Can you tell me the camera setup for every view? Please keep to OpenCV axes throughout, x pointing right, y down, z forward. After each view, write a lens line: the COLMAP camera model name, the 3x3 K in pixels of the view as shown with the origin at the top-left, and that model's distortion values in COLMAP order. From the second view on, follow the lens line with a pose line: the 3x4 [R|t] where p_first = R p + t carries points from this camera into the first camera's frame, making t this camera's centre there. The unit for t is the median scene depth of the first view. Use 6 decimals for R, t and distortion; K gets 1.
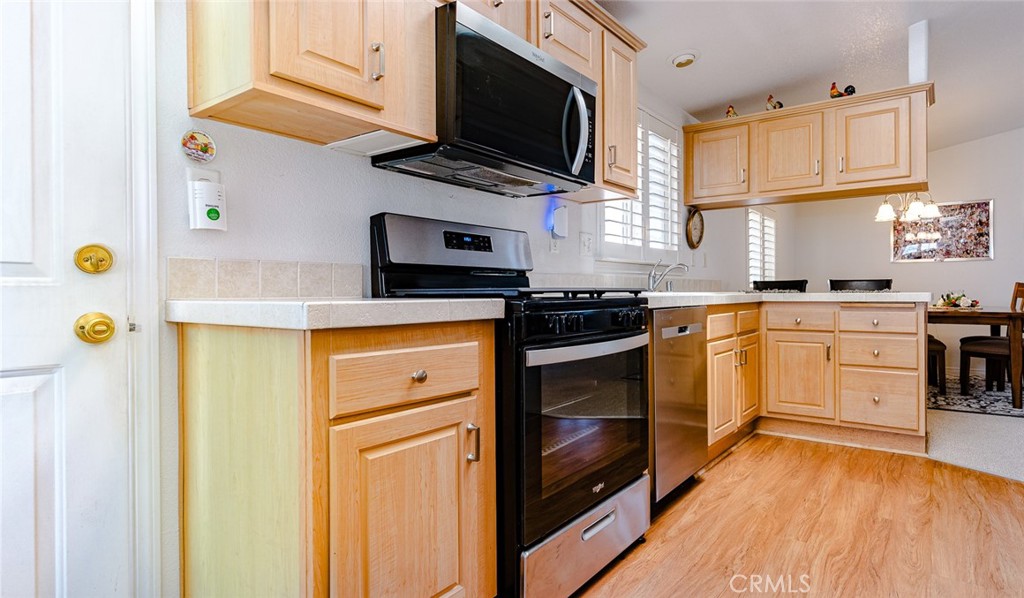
lens RADIAL K [[566.5, 0, 512.0], [0, 566.5, 299.0], [0, 0, 1]] dist [-0.004429, -0.000533]
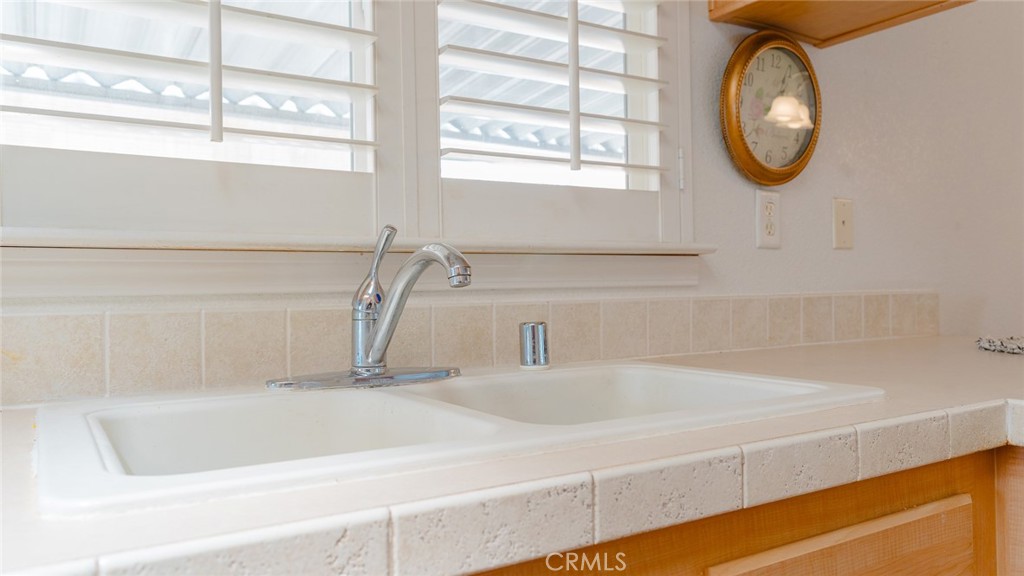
lens RADIAL K [[763.3, 0, 512.0], [0, 763.3, 288.0], [0, 0, 1]] dist [0.000089, 0.000701]
pose [[0.932704, -0.012116, -0.360439, 0.467015], [0.006607, 0.999842, -0.016513, -0.047346], [0.360582, 0.013020, 0.932637, 0.858578]]
